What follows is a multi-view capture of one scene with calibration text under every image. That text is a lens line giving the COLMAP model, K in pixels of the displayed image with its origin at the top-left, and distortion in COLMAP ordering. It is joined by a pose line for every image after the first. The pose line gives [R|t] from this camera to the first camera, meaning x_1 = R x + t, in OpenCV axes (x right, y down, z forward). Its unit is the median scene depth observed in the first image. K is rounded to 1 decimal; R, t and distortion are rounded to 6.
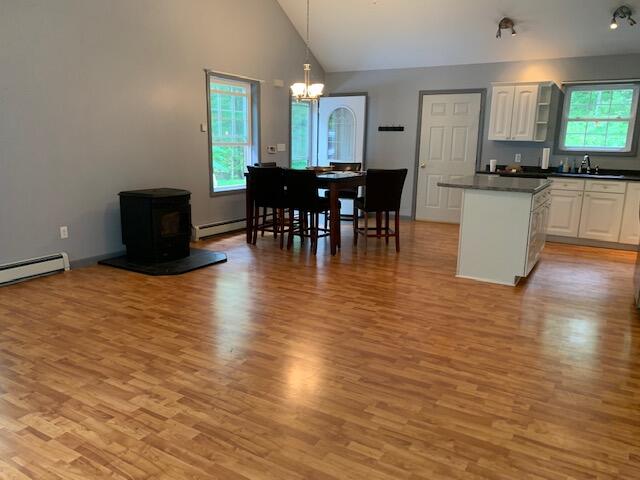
lens RADIAL K [[489.1, 0, 318.5], [0, 489.1, 238.7], [0, 0, 1]] dist [0.022147, -0.010609]
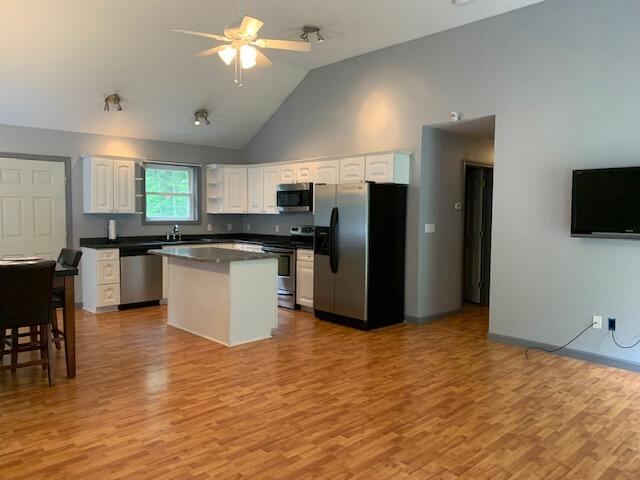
lens RADIAL K [[489.1, 0, 318.7], [0, 489.1, 241.8], [0, 0, 1]] dist [0.022147, -0.010609]
pose [[0.265663, -0.077947, 0.960910, -0.720631], [0.188911, 0.981612, 0.027399, -0.148541], [-0.945376, 0.174247, 0.275503, 0.559991]]
